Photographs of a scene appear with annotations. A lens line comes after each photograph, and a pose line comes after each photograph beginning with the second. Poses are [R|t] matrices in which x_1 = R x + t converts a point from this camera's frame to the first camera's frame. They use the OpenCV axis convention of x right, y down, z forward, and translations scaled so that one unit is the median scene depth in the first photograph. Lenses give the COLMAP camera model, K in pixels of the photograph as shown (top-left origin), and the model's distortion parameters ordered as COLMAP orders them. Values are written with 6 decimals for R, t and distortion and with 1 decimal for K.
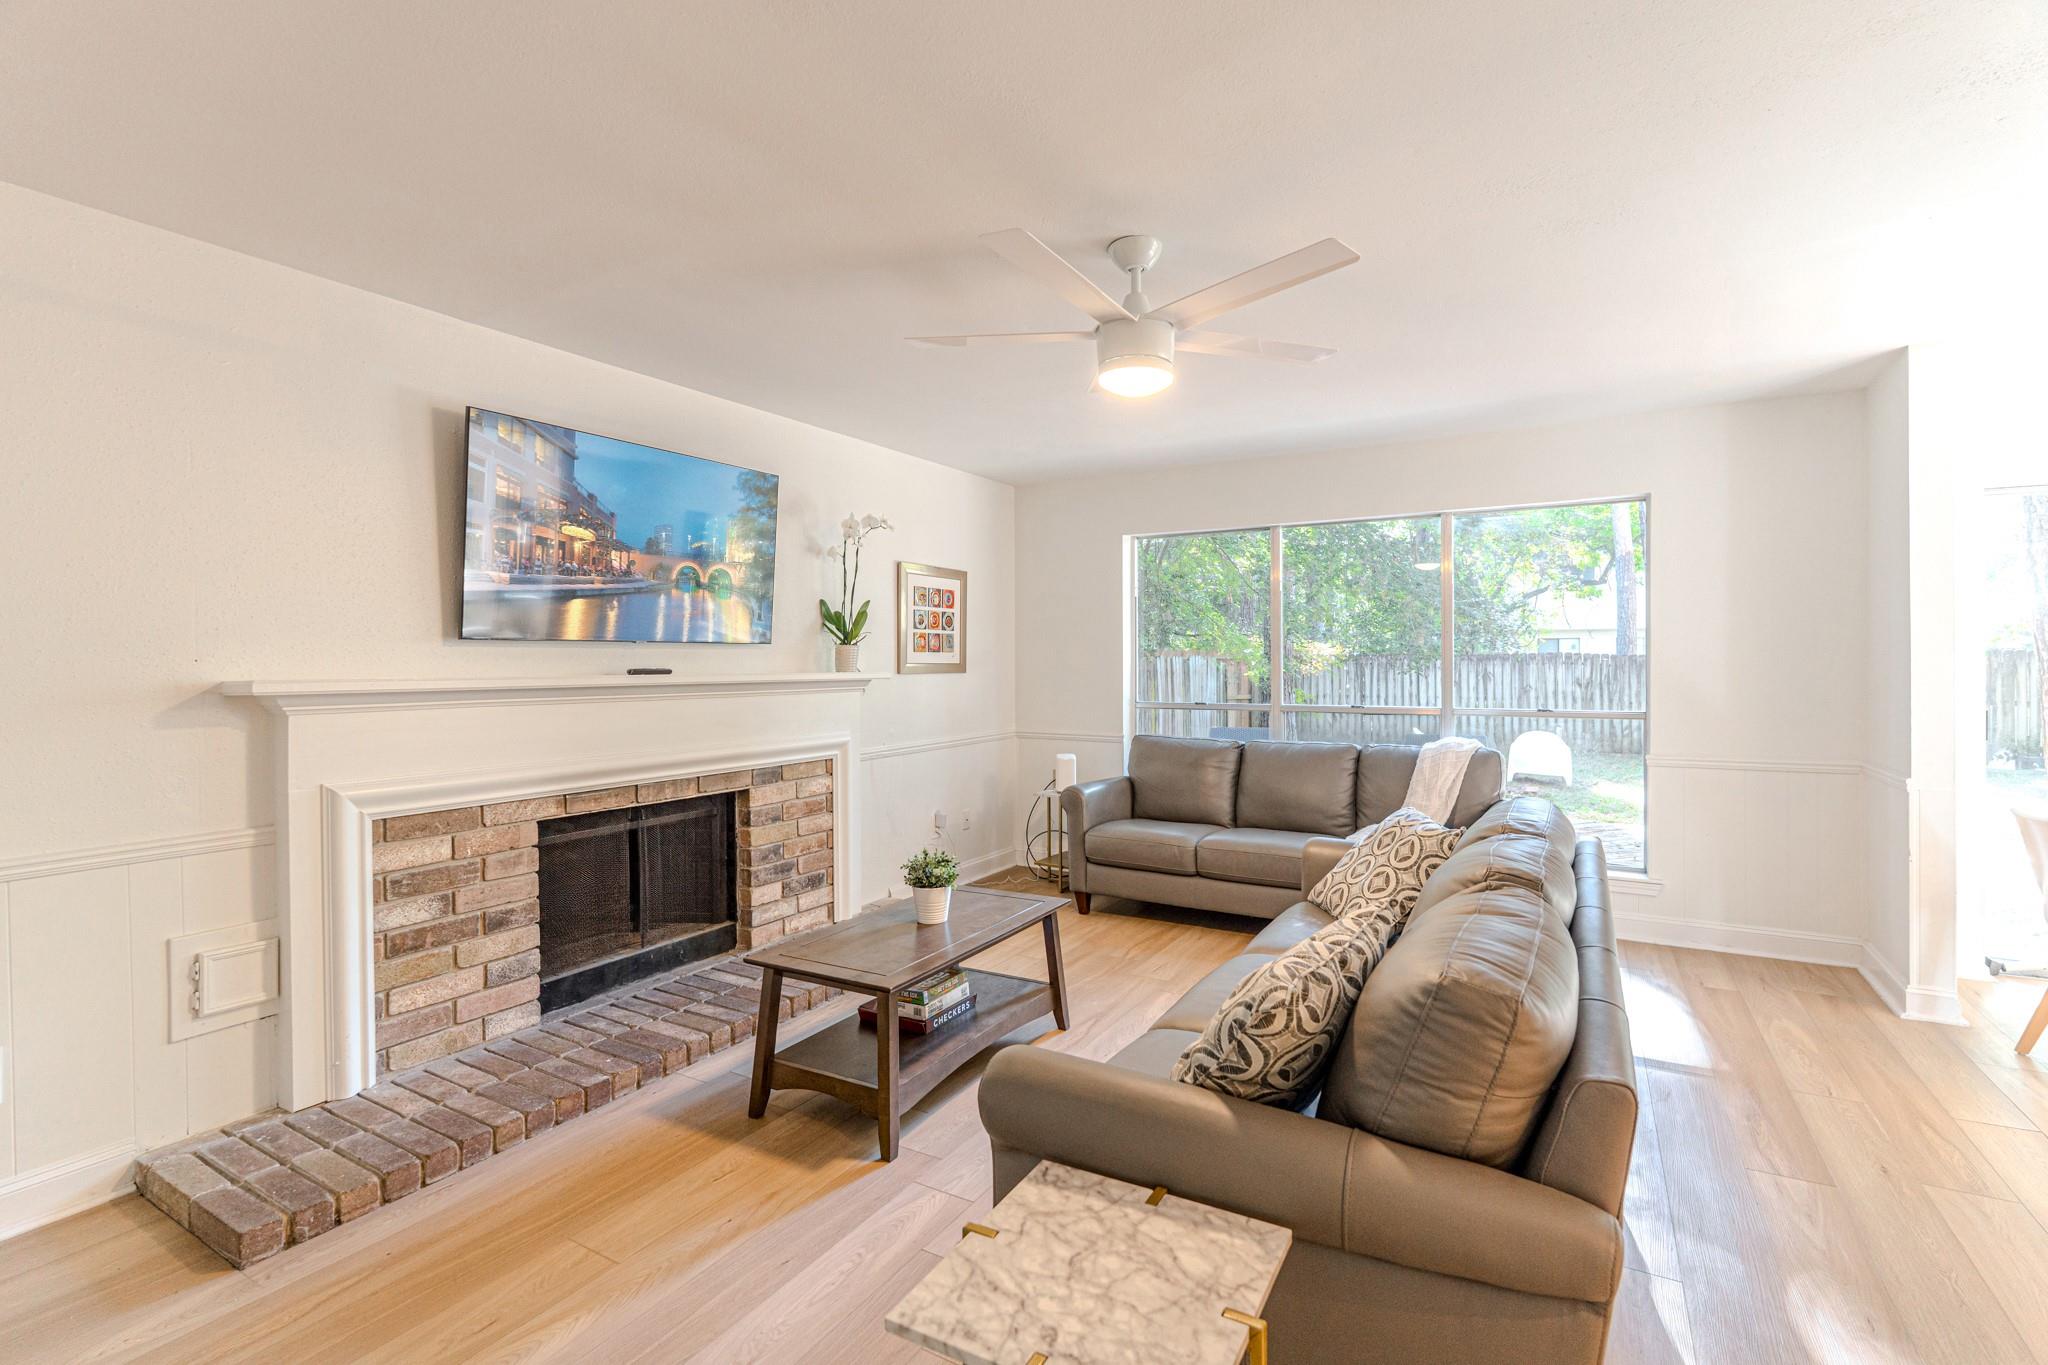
lens RADIAL K [[907.0, 0, 1068.7], [0, 907.0, 665.4], [0, 0, 1]] dist [-0.007345, 0.000025]
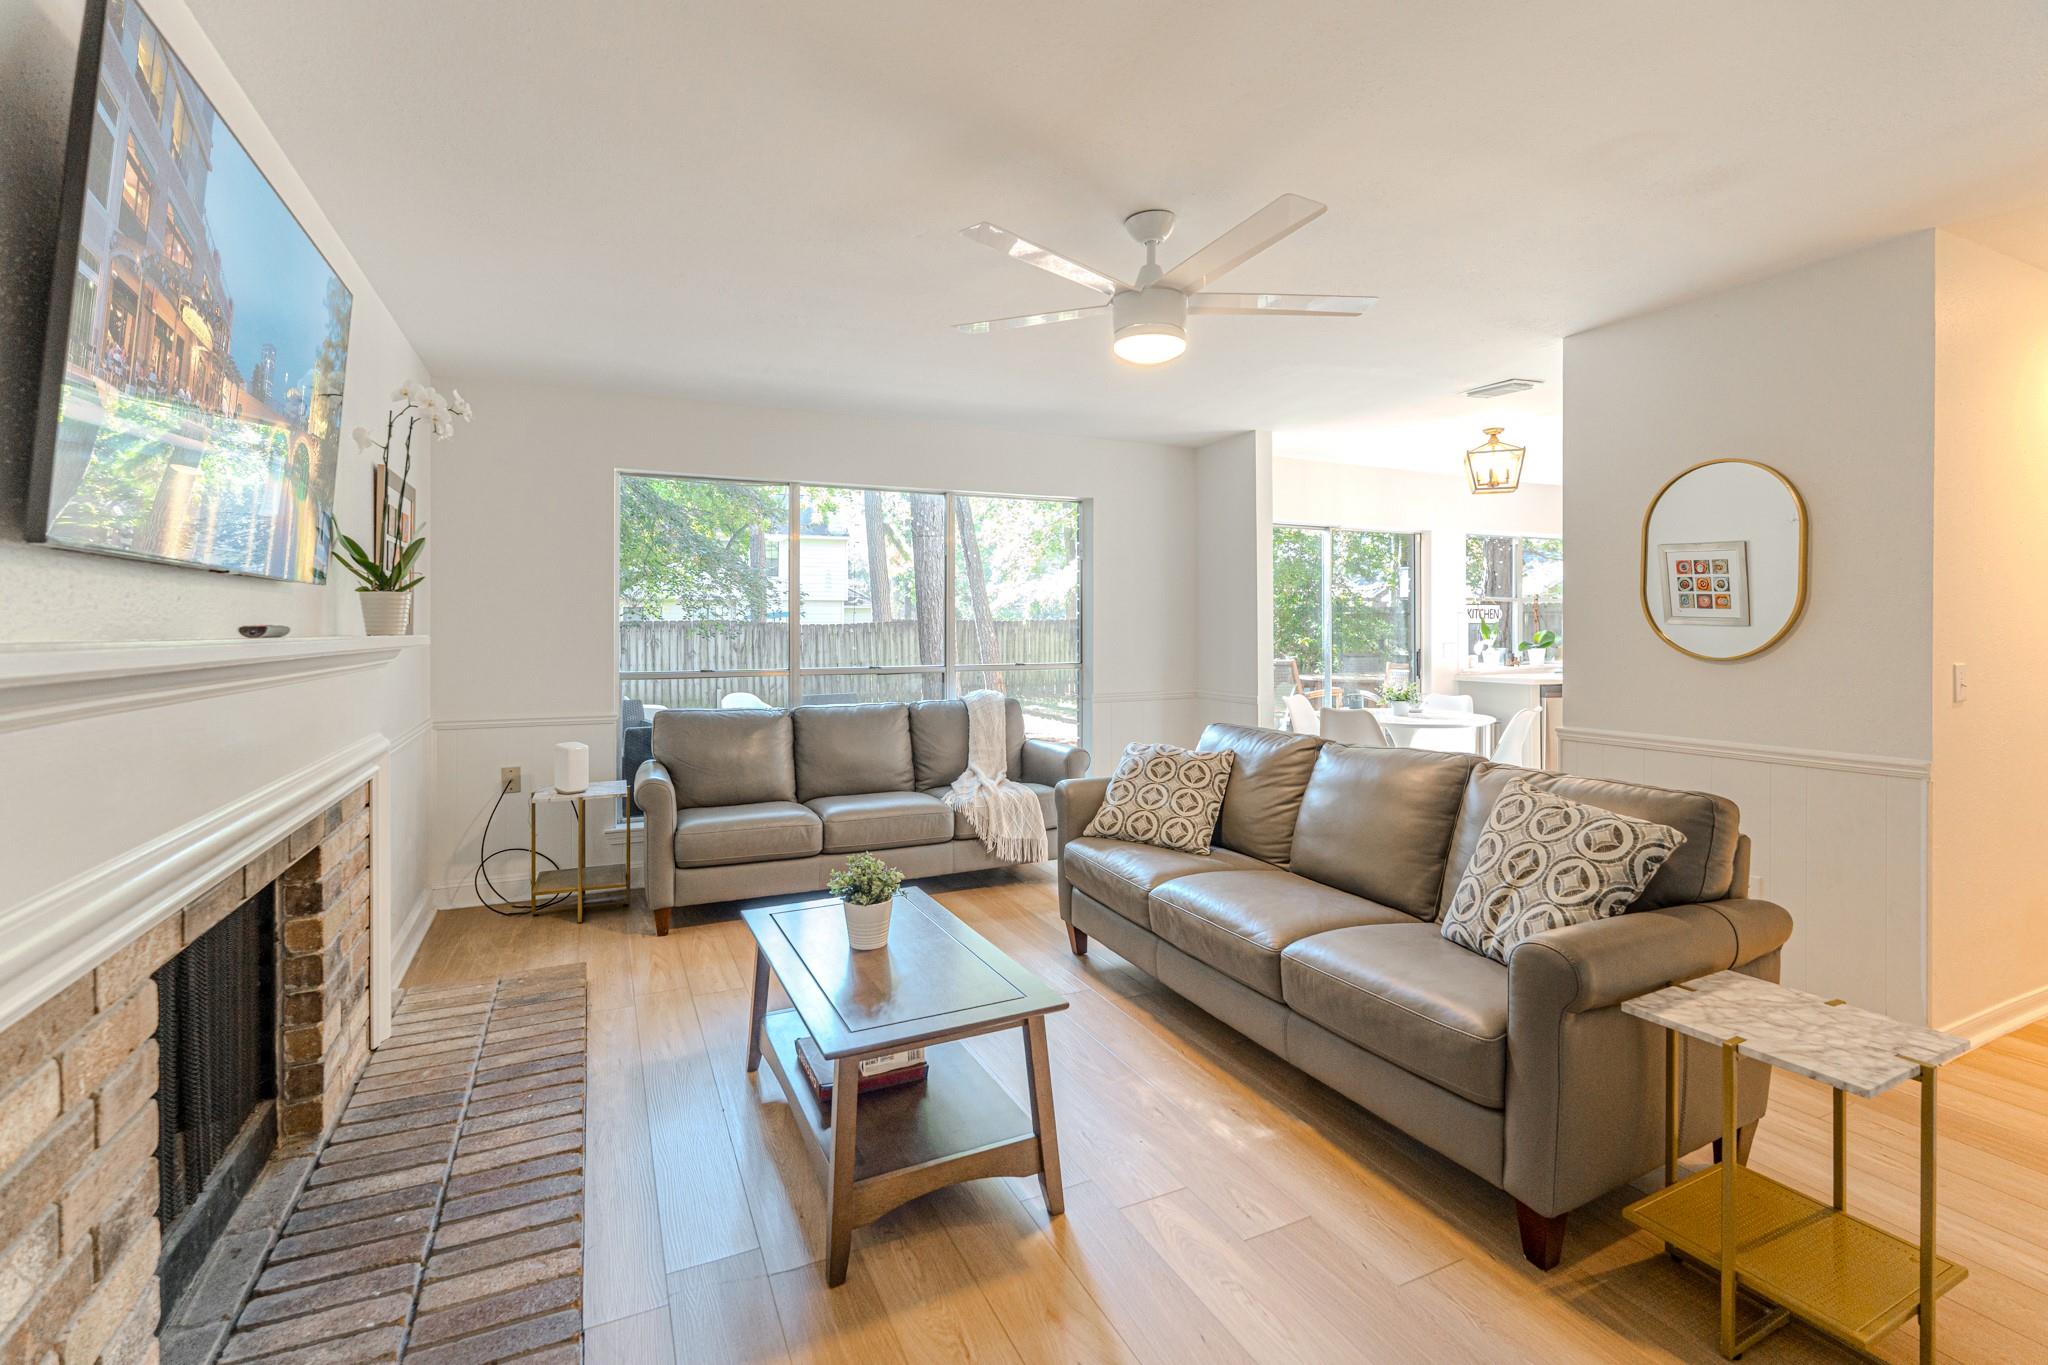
lens RADIAL K [[907.0, 0, 997.9], [0, 907.0, 629.6], [0, 0, 1]] dist [-0.007345, 0.000025]
pose [[0.589320, 0.001490, 0.807898, -0.612263], [0.002731, 0.999989, -0.003836, 0.007905], [-0.807895, 0.004467, 0.589310, 0.371325]]
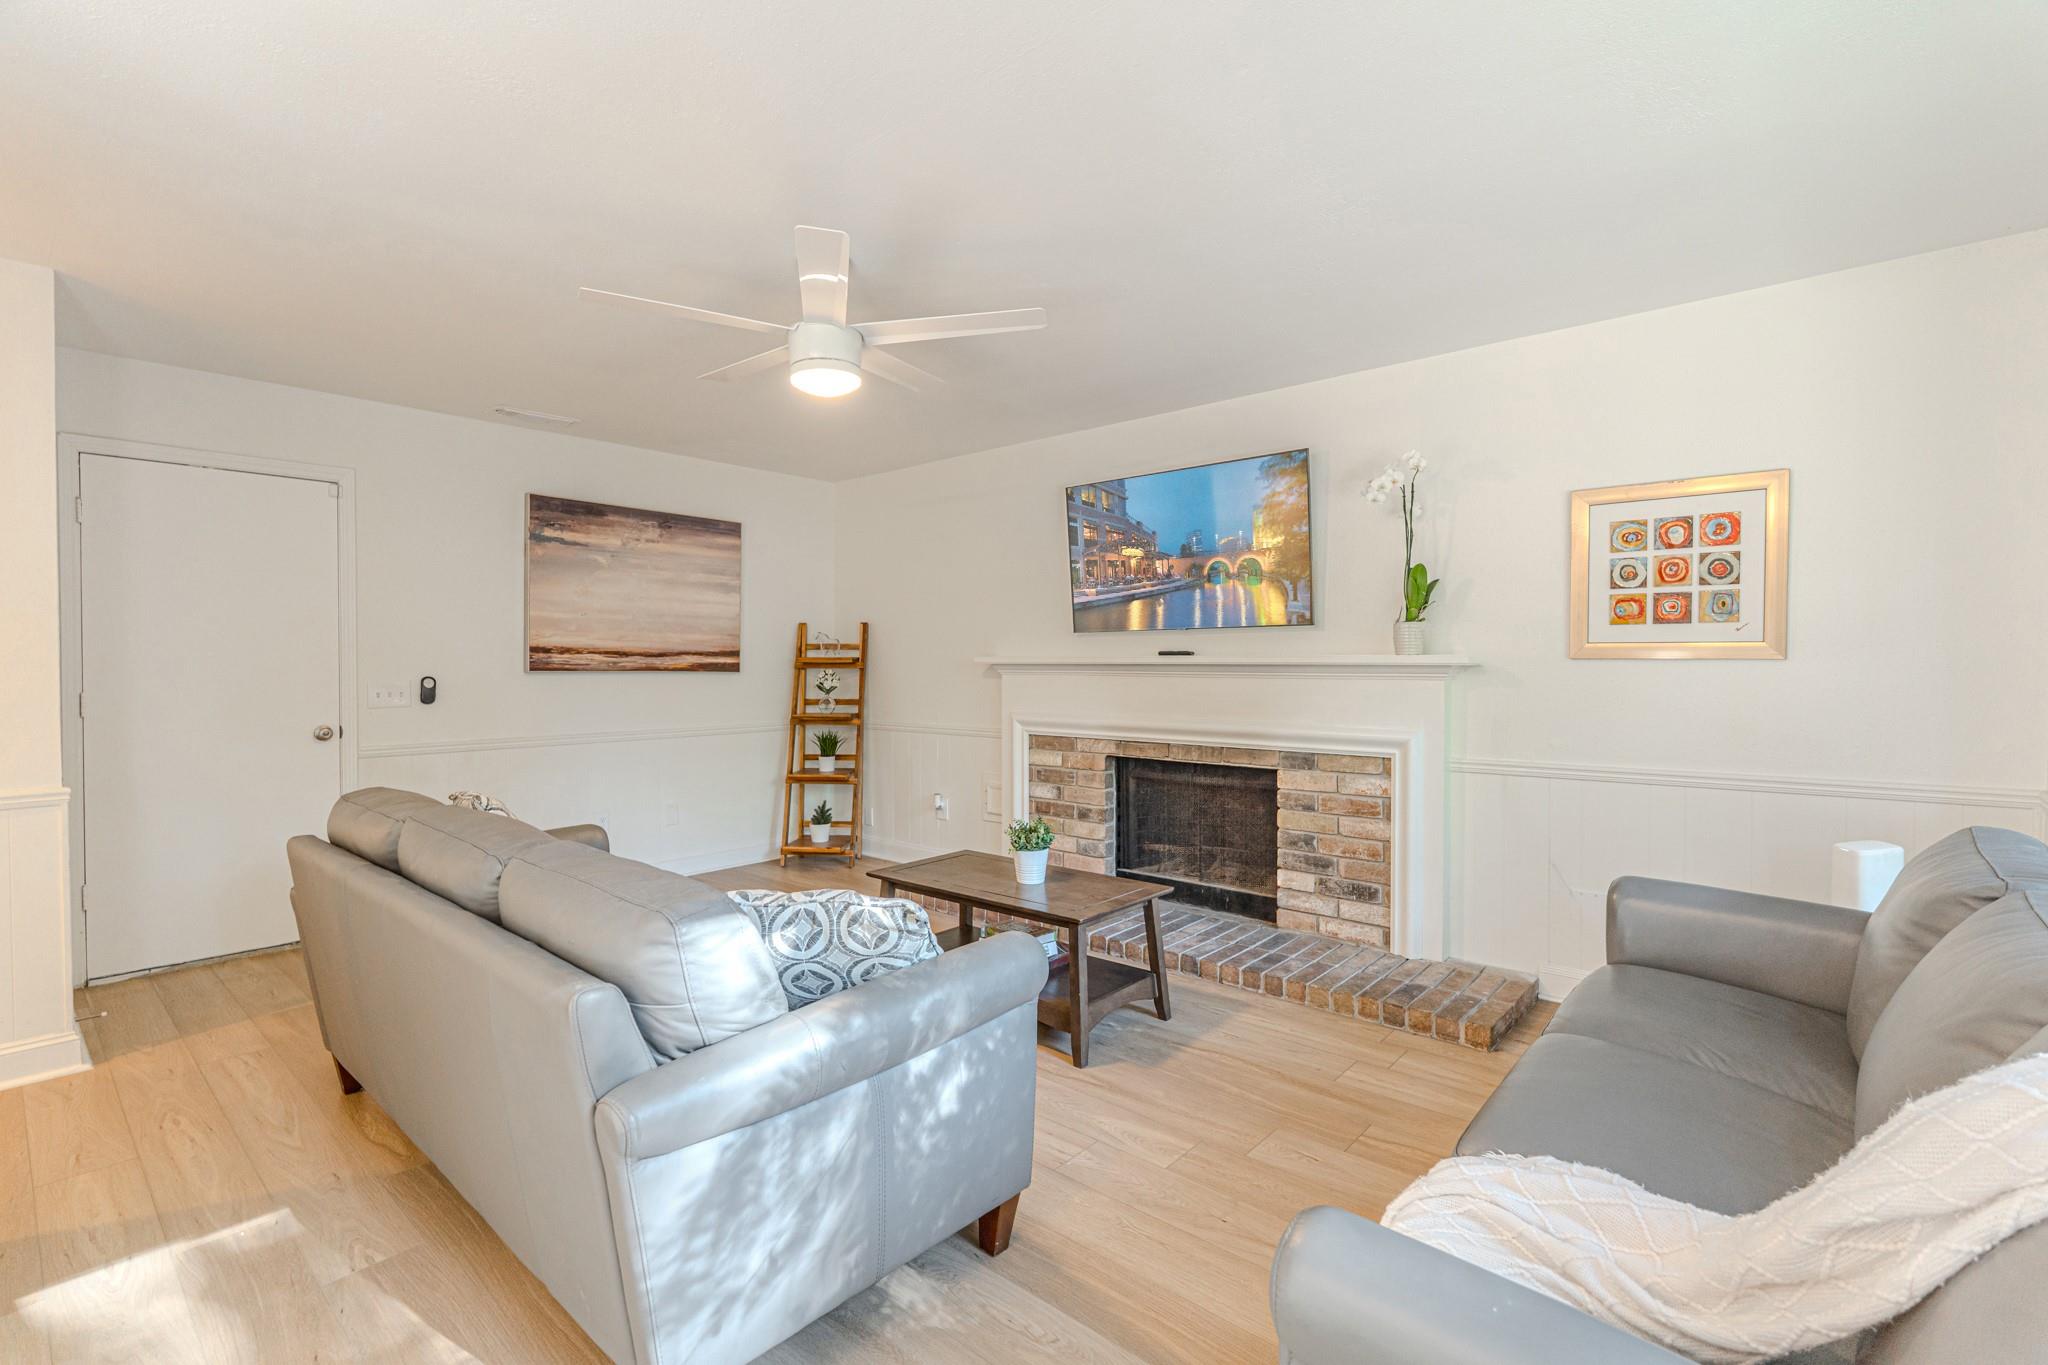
lens RADIAL K [[907.0, 0, 1014.2], [0, 907.0, 666.3], [0, 0, 1]] dist [-0.007345, 0.000025]
pose [[-0.207549, 0.012072, -0.978150, 0.769238], [0.001353, 0.999926, 0.012054, 0.008846], [0.978224, 0.001179, -0.207550, 1.012314]]
